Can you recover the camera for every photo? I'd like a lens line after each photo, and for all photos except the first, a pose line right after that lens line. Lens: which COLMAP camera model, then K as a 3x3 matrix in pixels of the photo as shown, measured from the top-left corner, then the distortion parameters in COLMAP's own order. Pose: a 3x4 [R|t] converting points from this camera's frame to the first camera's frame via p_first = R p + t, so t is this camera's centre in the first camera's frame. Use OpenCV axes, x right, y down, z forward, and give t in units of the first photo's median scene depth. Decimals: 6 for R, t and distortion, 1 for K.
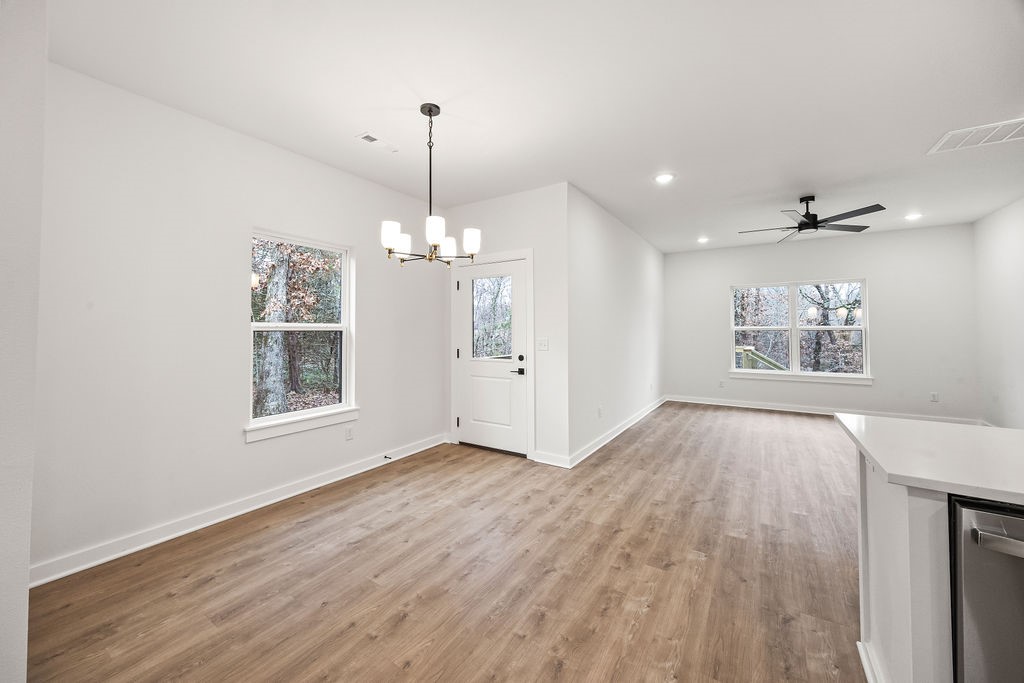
lens RADIAL K [[393.7, 0, 505.3], [0, 393.7, 320.8], [0, 0, 1]] dist [-0.001002, 0.000009]
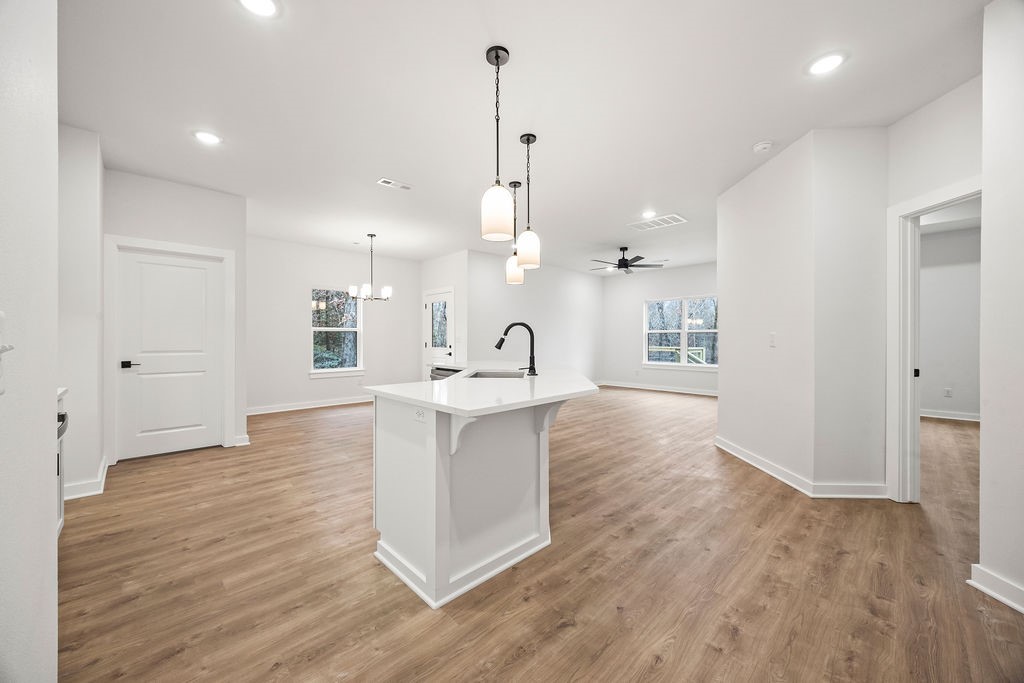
lens RADIAL K [[385.7, 0, 507.5], [0, 385.7, 338.5], [0, 0, 1]] dist [-0.000830, -0.000157]
pose [[0.974635, 0.002566, -0.223788, 1.027003], [0.003107, 0.999683, 0.024992, 0.019667], [0.223781, -0.025053, 0.974317, -0.990707]]
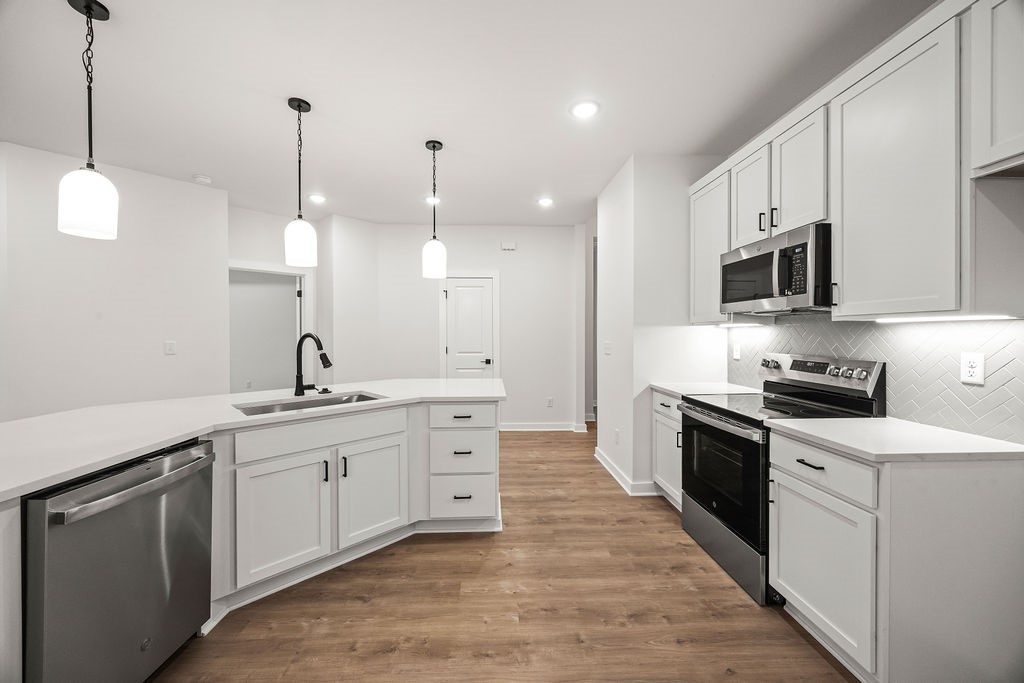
lens RADIAL K [[387.3, 0, 507.3], [0, 387.3, 338.5], [0, 0, 1]] dist [-0.001737, 0.000098]
pose [[-0.585971, -0.008701, 0.810286, -0.150777], [-0.018896, 0.999817, -0.002929, 0.006707], [-0.810112, -0.017027, -0.586028, 0.220281]]
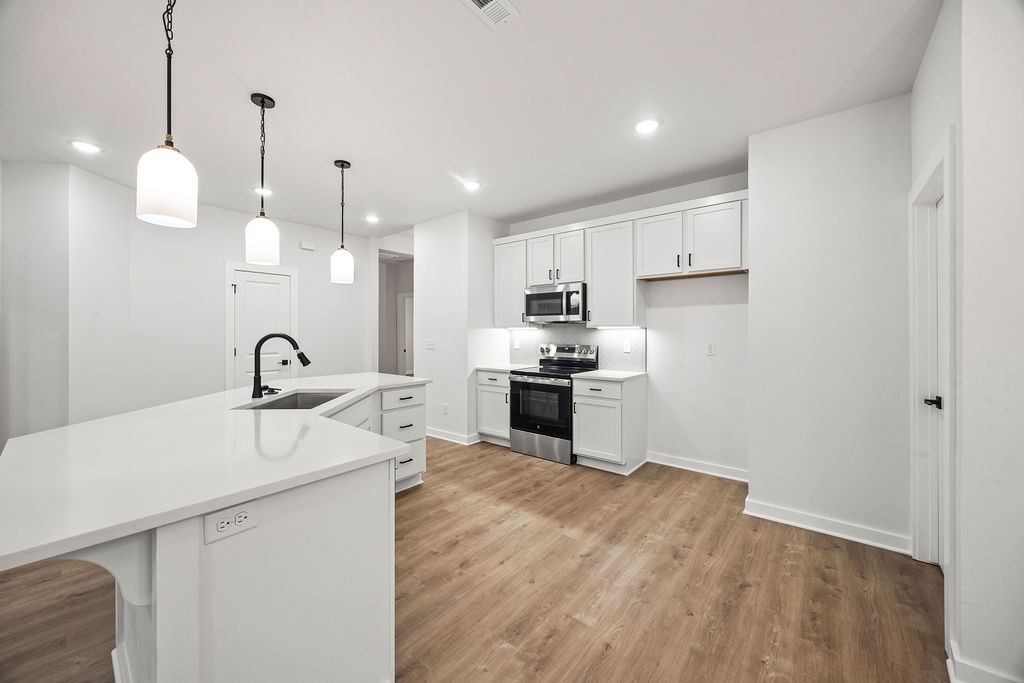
lens RADIAL K [[389.4, 0, 507.7], [0, 389.4, 332.1], [0, 0, 1]] dist [-0.001277, -0.000157]
pose [[-0.994426, 0.001631, 0.105424, 0.205698], [-0.001289, 0.999618, -0.027622, 0.022805], [-0.105428, -0.027604, -0.994044, 0.887151]]
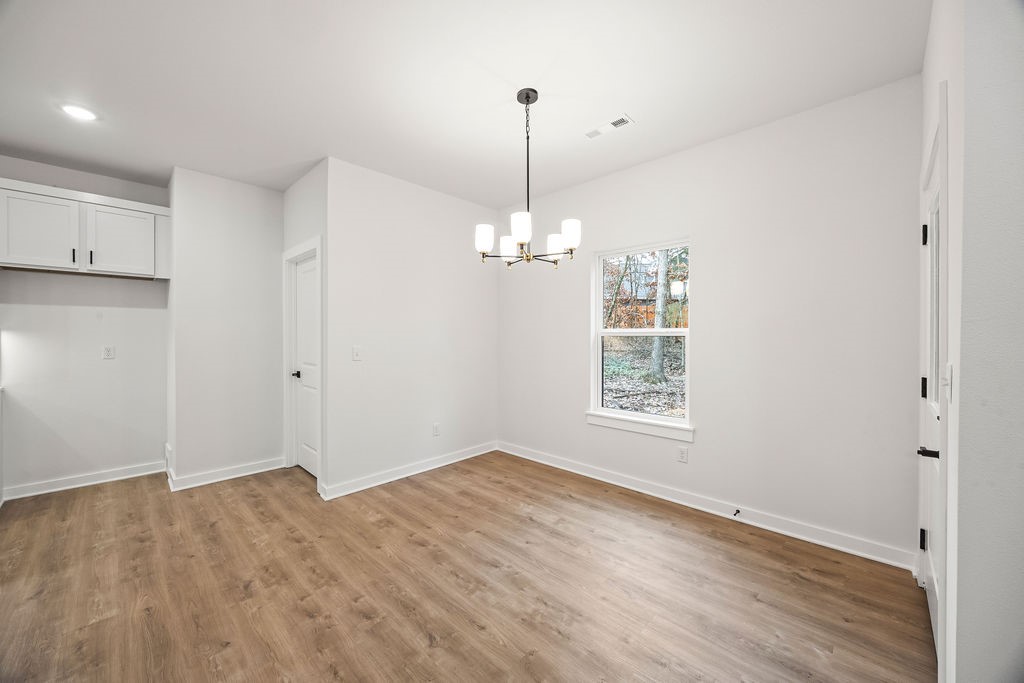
lens RADIAL K [[387.3, 0, 507.3], [0, 387.3, 338.5], [0, 0, 1]] dist [-0.001737, 0.000098]
pose [[-0.187126, 0.009132, -0.982293, 0.658740], [0.023865, 0.999704, 0.004748, 0.022925], [0.982046, -0.022554, -0.187289, 1.023310]]
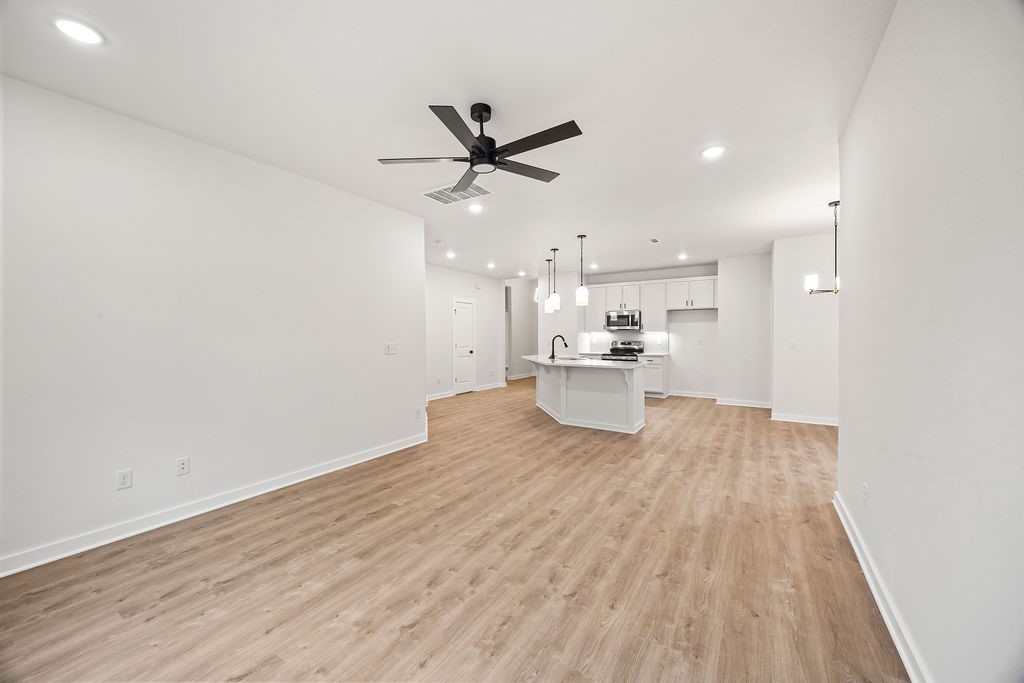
lens RADIAL K [[387.3, 0, 507.3], [0, 387.3, 338.5], [0, 0, 1]] dist [-0.001737, 0.000098]
pose [[-0.999956, 0.005760, -0.007388, 1.147580], [0.005889, 0.999829, -0.017521, 0.061195], [0.007286, -0.017564, -0.999819, 2.444214]]
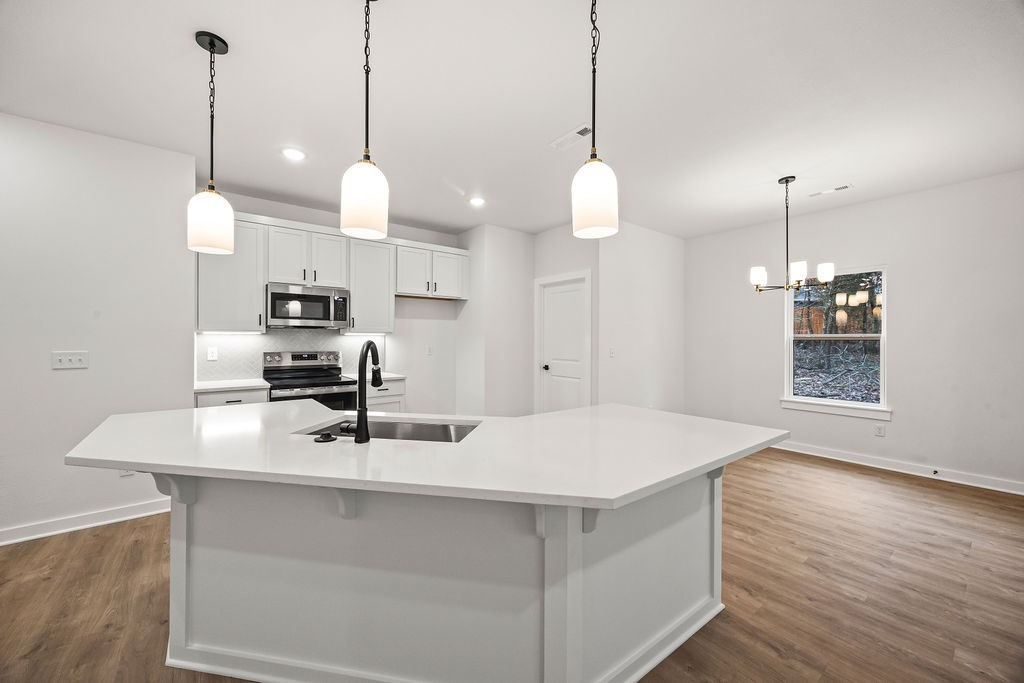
lens RADIAL K [[387.3, 0, 507.3], [0, 387.3, 338.5], [0, 0, 1]] dist [-0.001737, 0.000098]
pose [[-0.325544, 0.000721, -0.945527, 1.305027], [0.021854, 0.999738, -0.006762, 0.007157], [0.945274, -0.022865, -0.325474, 0.462582]]
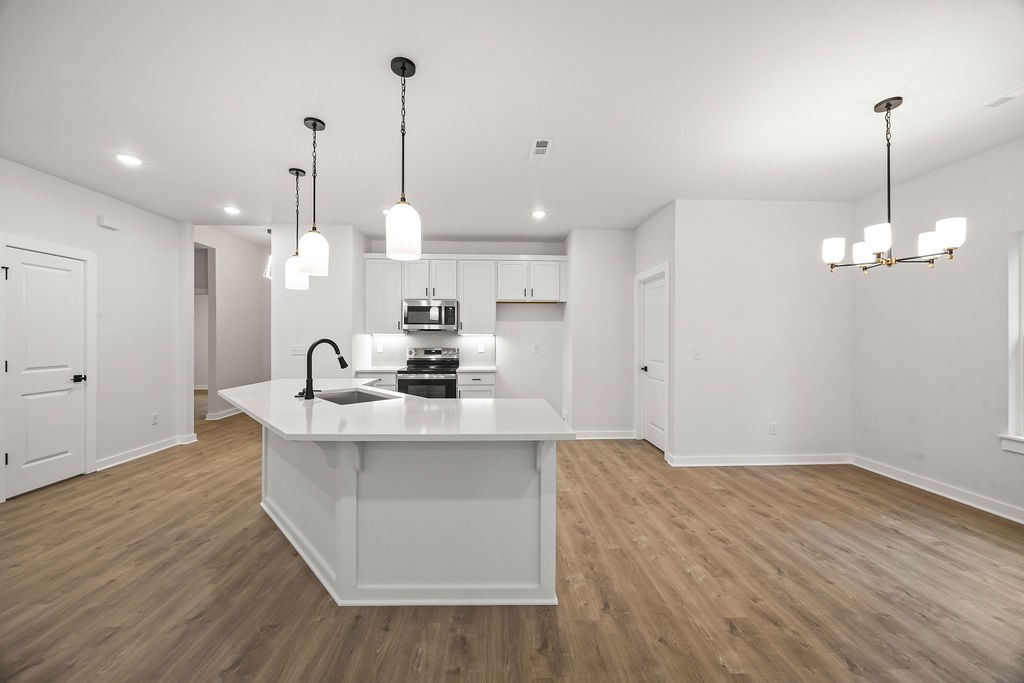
lens RADIAL K [[387.3, 0, 507.3], [0, 387.3, 338.5], [0, 0, 1]] dist [-0.001737, 0.000098]
pose [[-0.812349, 0.000676, -0.583171, 1.006206], [0.014511, 0.999713, -0.019054, 0.024994], [0.582991, -0.023941, -0.812126, 1.112293]]
